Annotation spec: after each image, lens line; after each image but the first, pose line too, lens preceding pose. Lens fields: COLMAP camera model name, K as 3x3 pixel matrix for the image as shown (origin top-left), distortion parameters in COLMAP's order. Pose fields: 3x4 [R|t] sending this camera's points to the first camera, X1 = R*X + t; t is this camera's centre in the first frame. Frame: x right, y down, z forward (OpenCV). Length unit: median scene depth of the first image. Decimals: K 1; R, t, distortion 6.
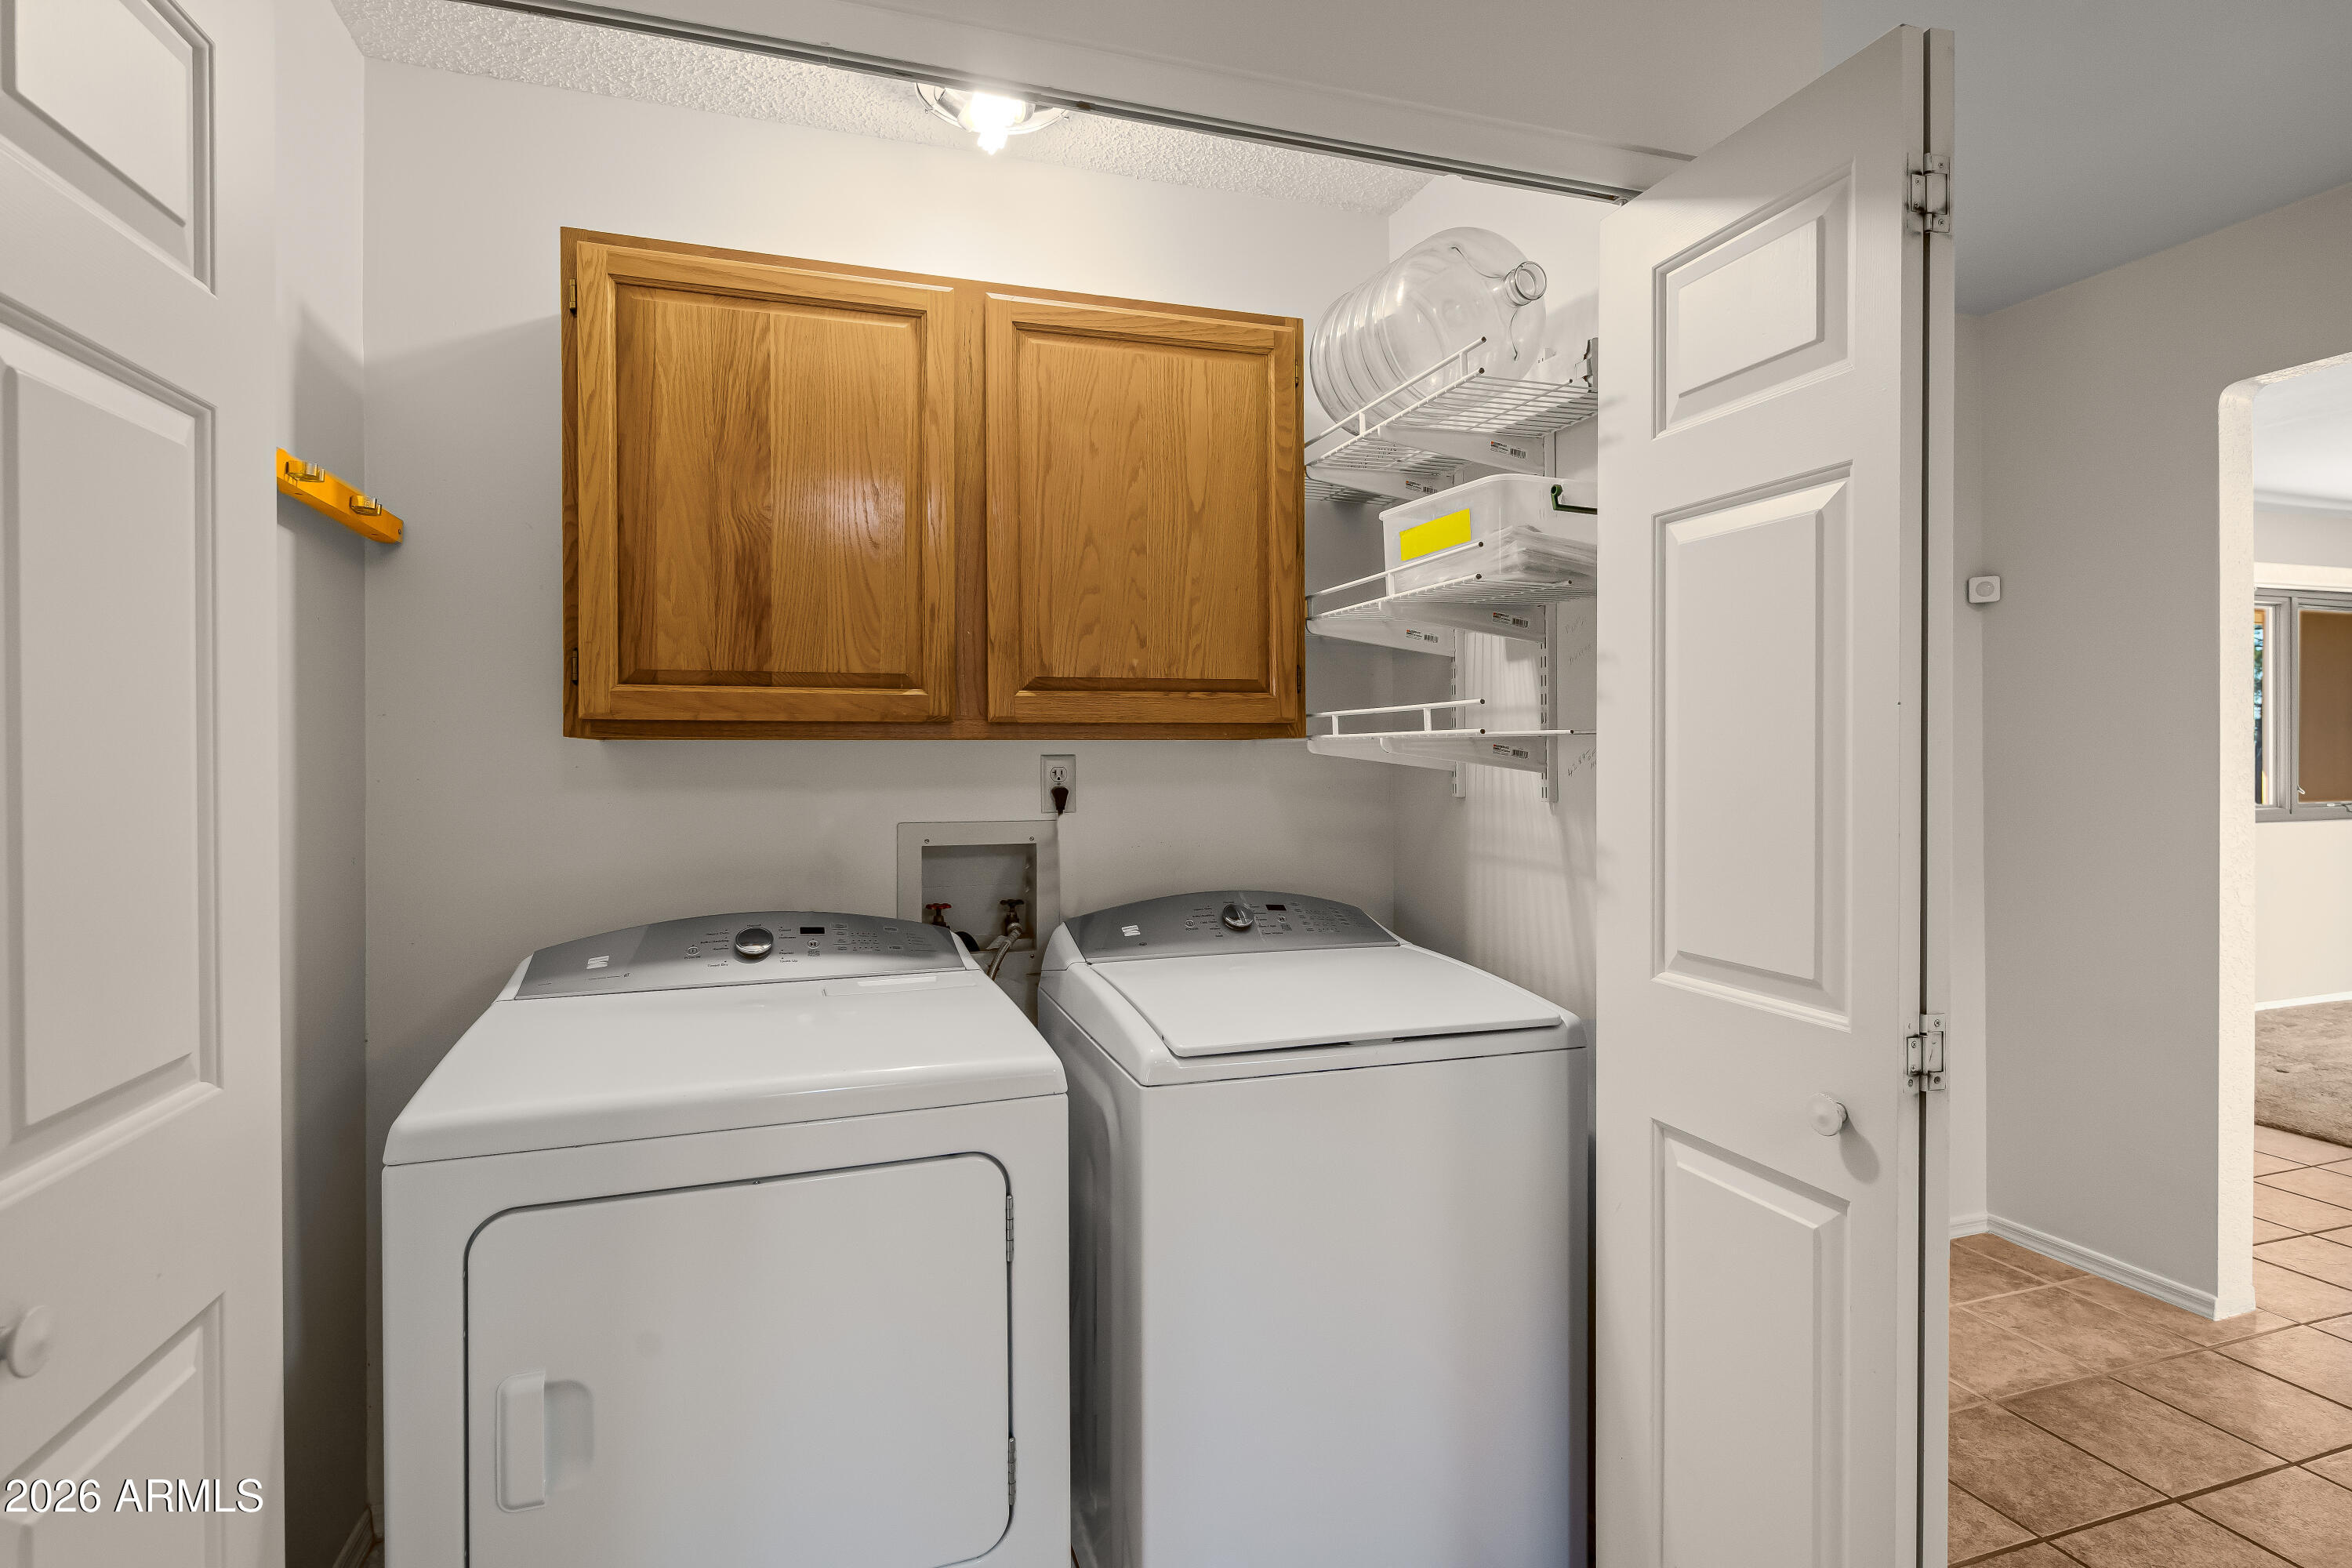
lens RADIAL K [[1173.3, 0, 1169.3], [0, 1173.3, 764.1], [0, 0, 1]] dist [0.001858, -0.001689]
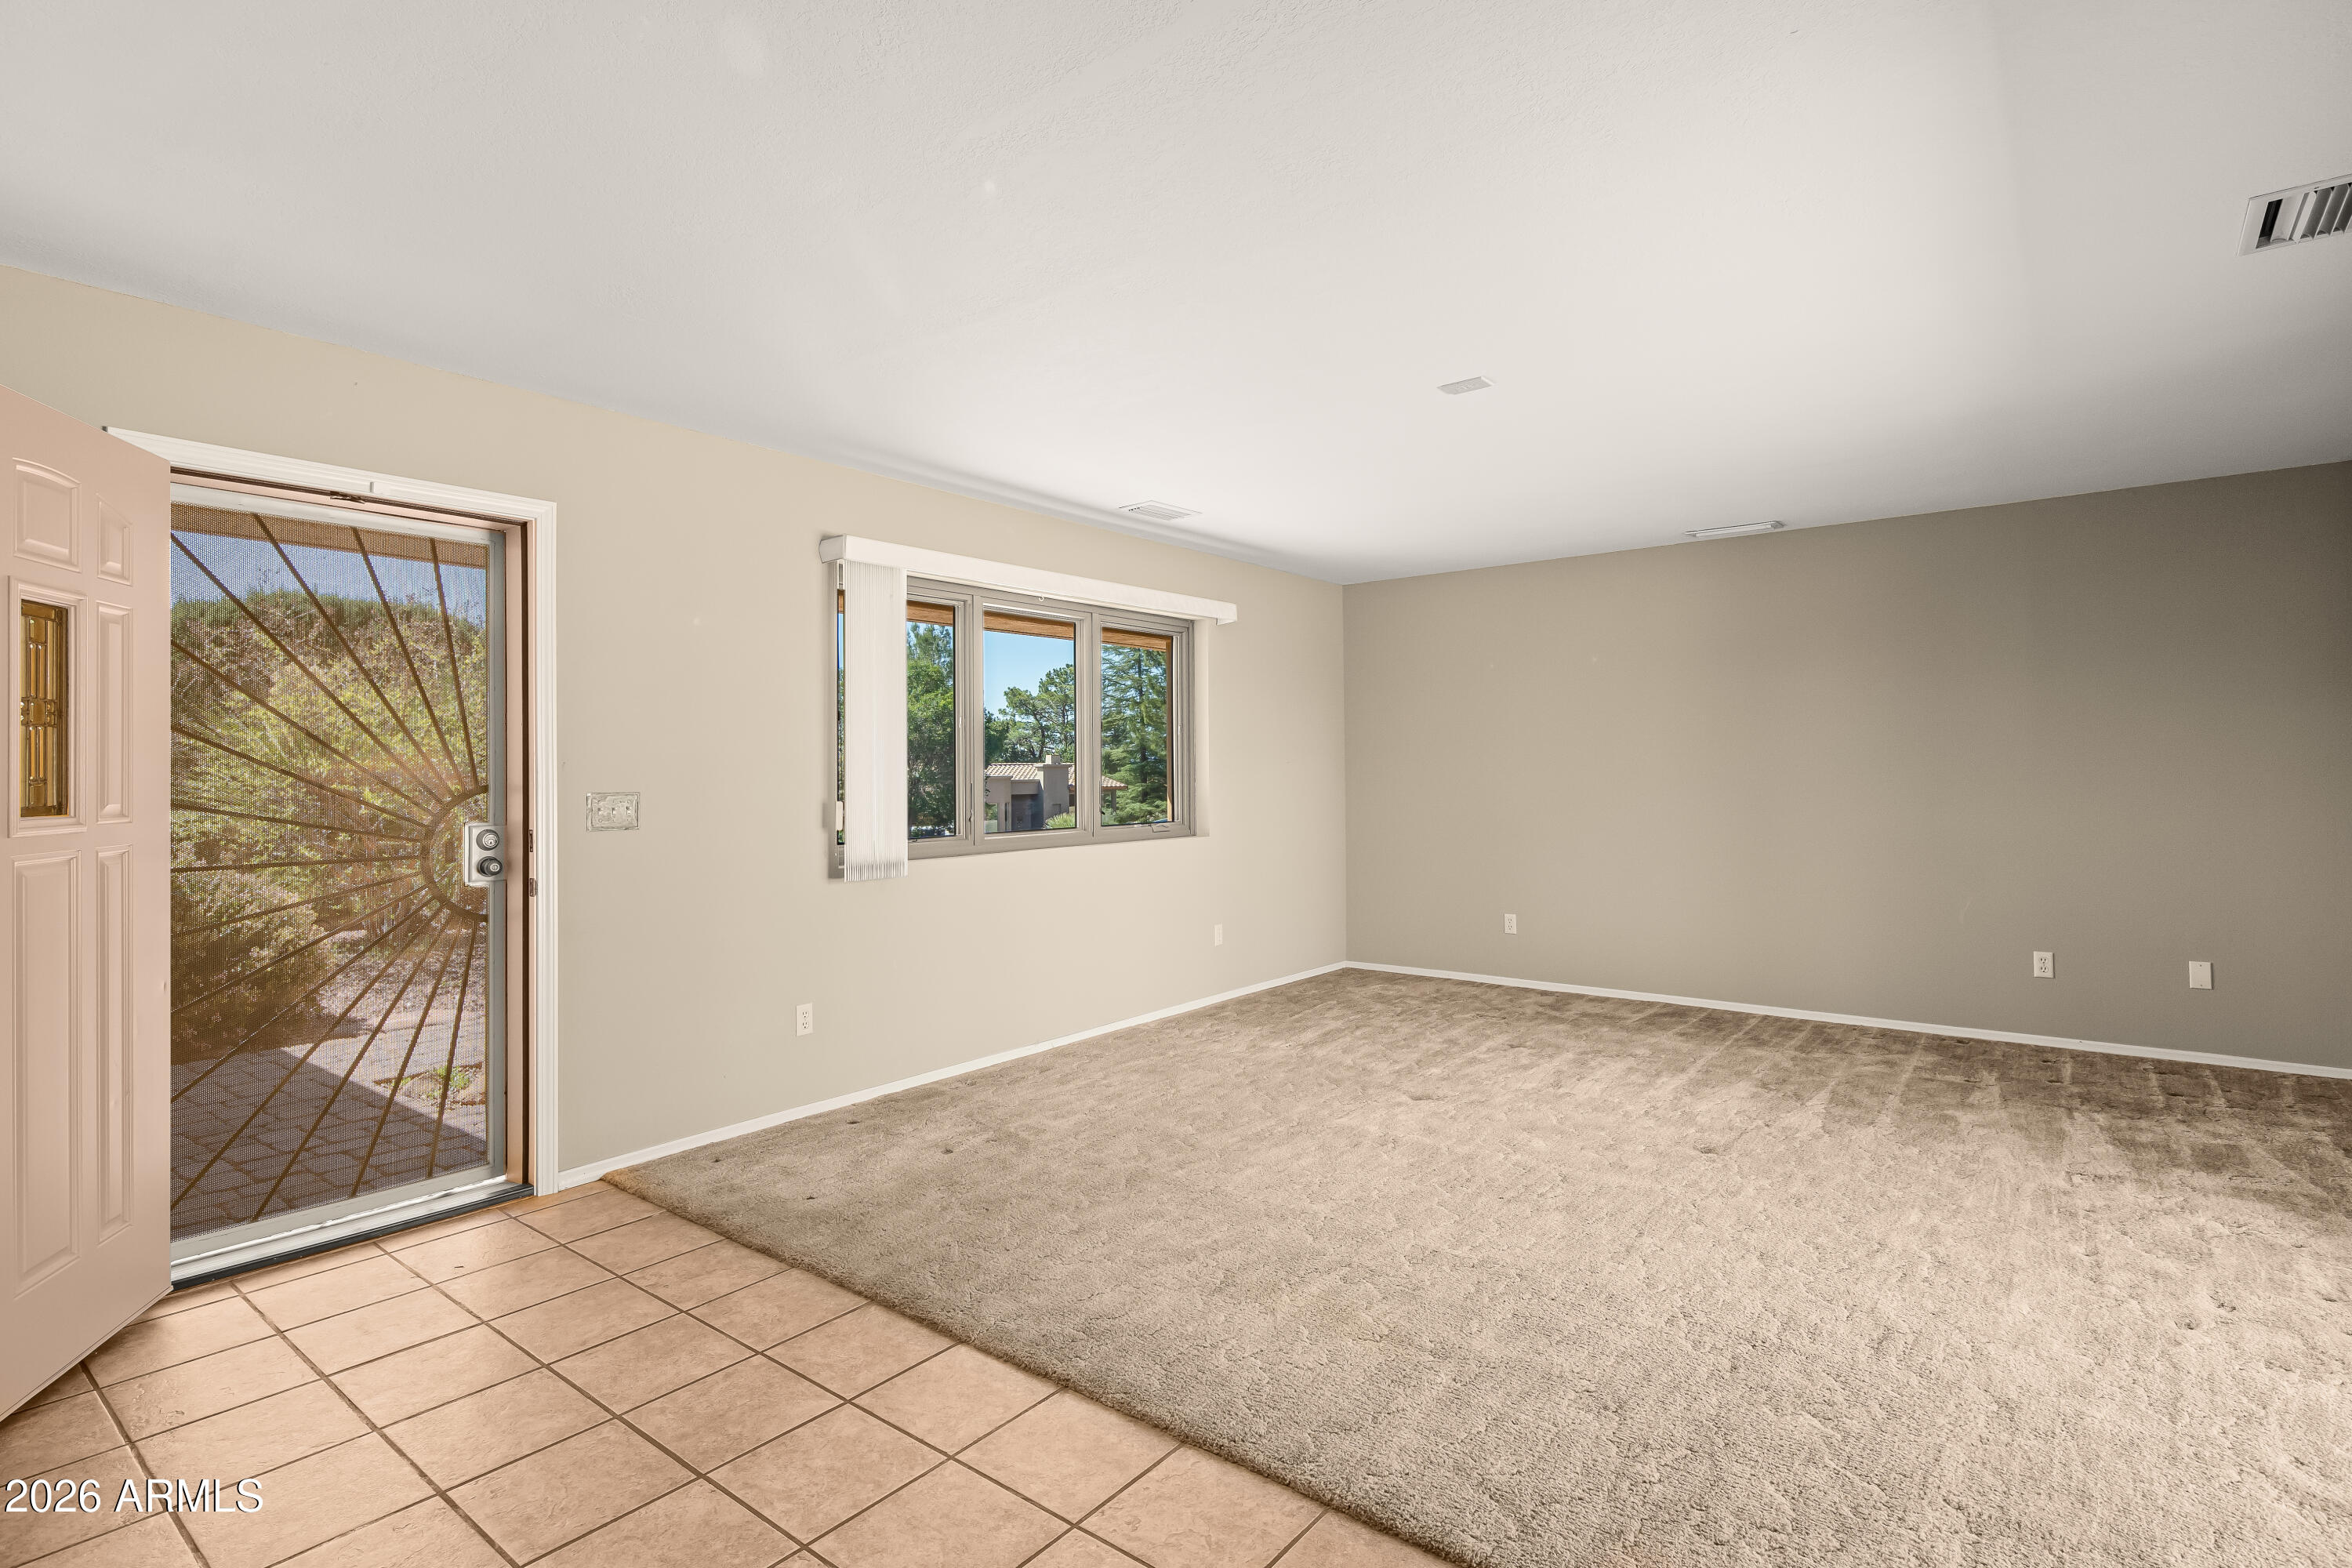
lens RADIAL K [[1162.1, 0, 1157.8], [0, 1162.1, 769.5], [0, 0, 1]] dist [0.006294, -0.006083]
pose [[0.841126, -0.001643, 0.540837, 1.144205], [0.011404, 0.999827, -0.014699, 0.000692], [-0.540719, 0.018532, 0.840999, 0.385492]]
